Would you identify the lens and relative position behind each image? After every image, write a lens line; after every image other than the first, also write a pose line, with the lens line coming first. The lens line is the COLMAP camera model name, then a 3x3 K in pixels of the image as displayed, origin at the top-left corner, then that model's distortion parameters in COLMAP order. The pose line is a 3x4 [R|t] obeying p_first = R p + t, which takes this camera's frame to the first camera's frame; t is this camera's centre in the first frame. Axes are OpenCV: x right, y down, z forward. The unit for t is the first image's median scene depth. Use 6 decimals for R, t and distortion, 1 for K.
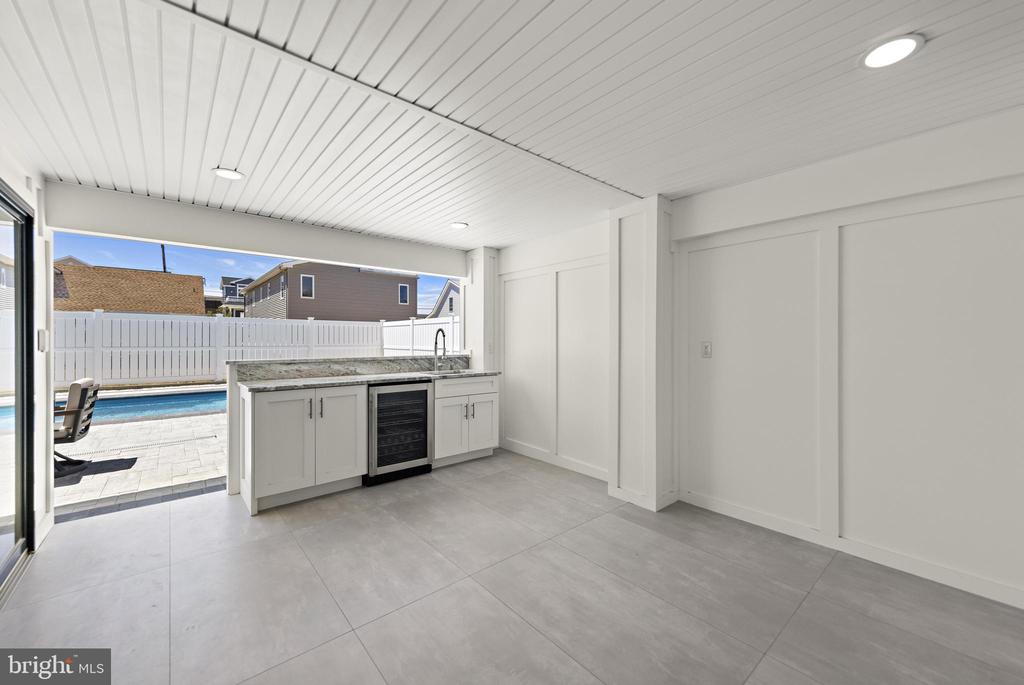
lens RADIAL K [[413.9, 0, 511.7], [0, 413.9, 342.4], [0, 0, 1]] dist [0.017780, -0.000133]
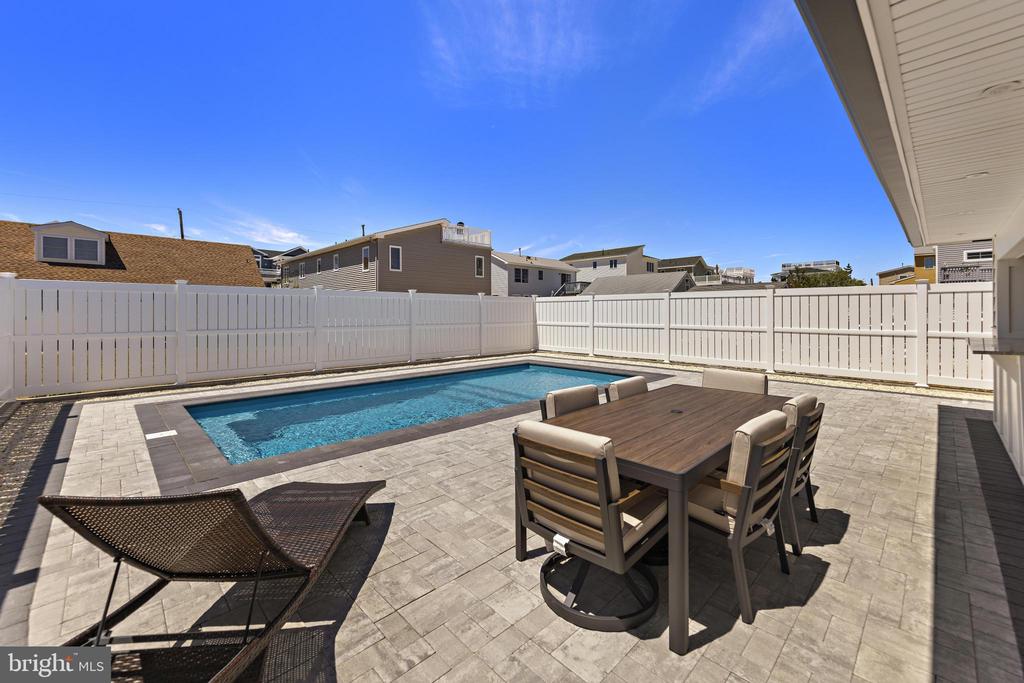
lens RADIAL K [[413.9, 0, 523.9], [0, 413.9, 311.1], [0, 0, 1]] dist [0.017780, -0.000133]
pose [[0.995954, -0.004617, 0.089750, -0.474801], [0.005104, 0.999973, -0.005203, -0.013096], [-0.089724, 0.005640, 0.995951, 0.062695]]
